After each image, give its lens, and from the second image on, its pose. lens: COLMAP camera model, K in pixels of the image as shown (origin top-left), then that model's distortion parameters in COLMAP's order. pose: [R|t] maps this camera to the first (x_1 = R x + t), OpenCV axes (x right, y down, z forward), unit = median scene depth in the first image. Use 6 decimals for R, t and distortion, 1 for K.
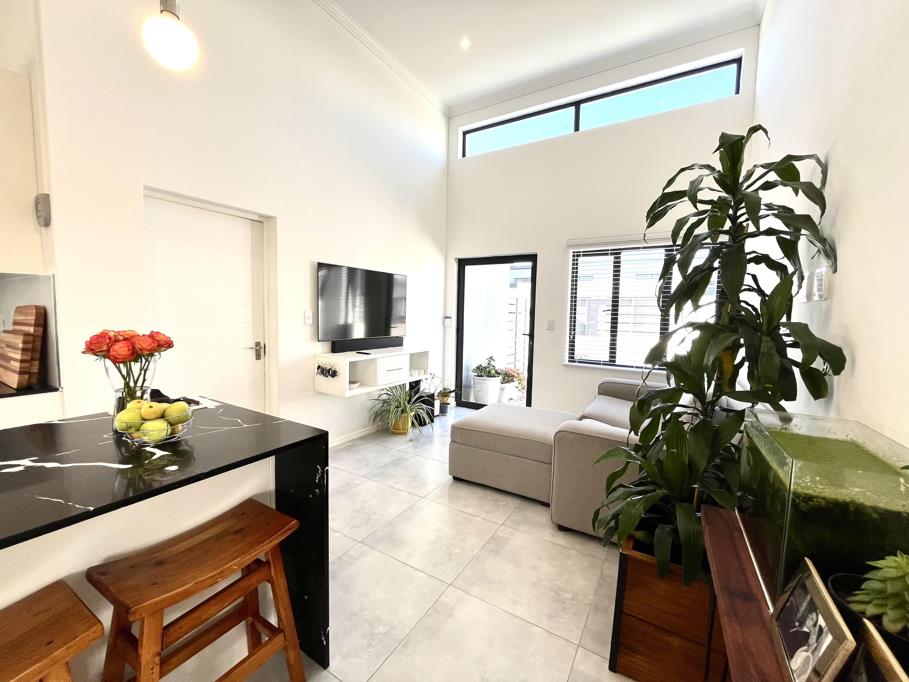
lens RADIAL K [[369.7, 0, 453.9], [0, 369.7, 338.9], [0, 0, 1]] dist [-0.001621, -0.000098]
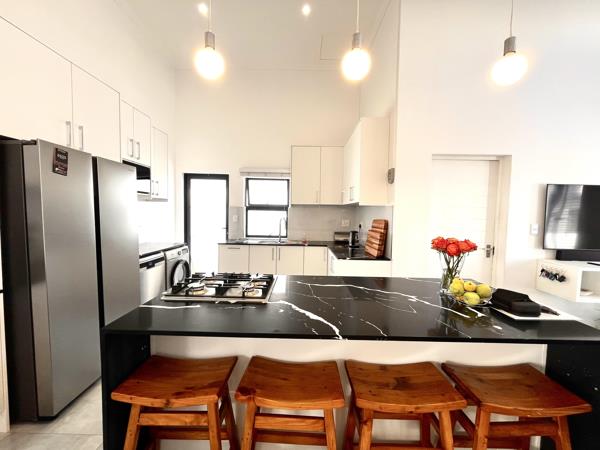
lens RADIAL K [[244.0, 0, 299.2], [0, 244.0, 223.6], [0, 0, 1]] dist [-0.001621, -0.000098]
pose [[0.506649, 0.027308, -0.861720, -0.128882], [-0.072700, 0.997292, -0.011140, -0.014316], [0.859082, 0.068291, 0.507262, -0.147071]]
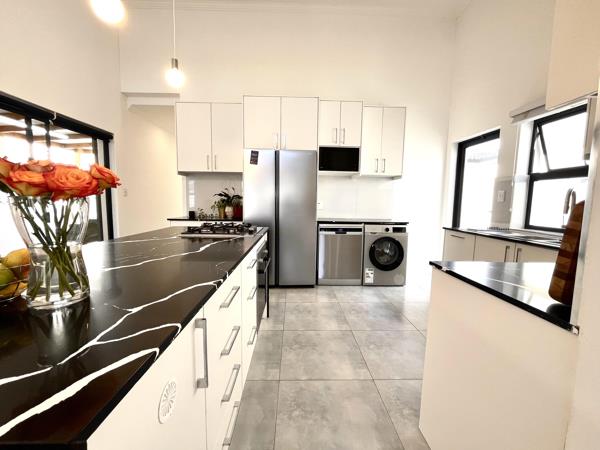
lens RADIAL K [[244.0, 0, 300.9], [0, 244.0, 224.5], [0, 0, 1]] dist [-0.001621, -0.000098]
pose [[-0.837250, 0.018596, -0.546504, -0.574865], [-0.073191, 0.986618, 0.145702, -0.001415], [0.541900, 0.161988, -0.824685, 0.927947]]
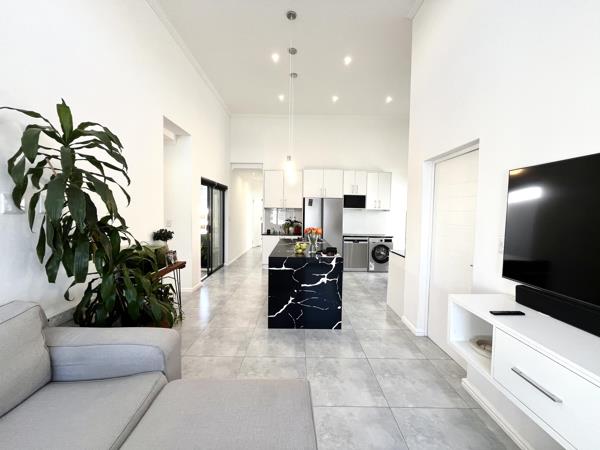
lens RADIAL K [[244.0, 0, 297.6], [0, 244.0, 225.3], [0, 0, 1]] dist [-0.001621, -0.000098]
pose [[-0.847164, -0.015436, -0.531107, 0.389661], [-0.075390, 0.992957, 0.091396, -0.134380], [0.525956, 0.117467, -0.842361, 1.752896]]
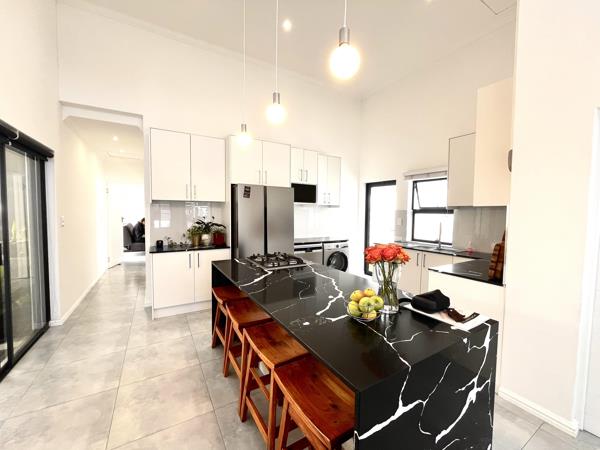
lens RADIAL K [[244.0, 0, 301.5], [0, 244.0, 223.5], [0, 0, 1]] dist [-0.001621, -0.000098]
pose [[-0.463219, 0.015558, -0.886107, 0.109967], [-0.087821, 0.994119, 0.063363, -0.082086], [0.881882, 0.107170, -0.459128, 0.643378]]
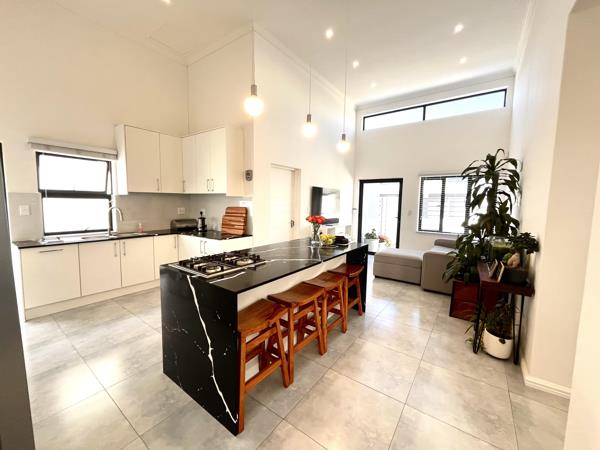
lens RADIAL K [[244.0, 0, 299.0], [0, 244.0, 223.7], [0, 0, 1]] dist [-0.001621, -0.000098]
pose [[0.996414, 0.003828, -0.084524, -0.475855], [-0.002776, 0.999917, 0.012552, 0.014833], [0.084565, -0.012273, 0.996342, -0.822938]]
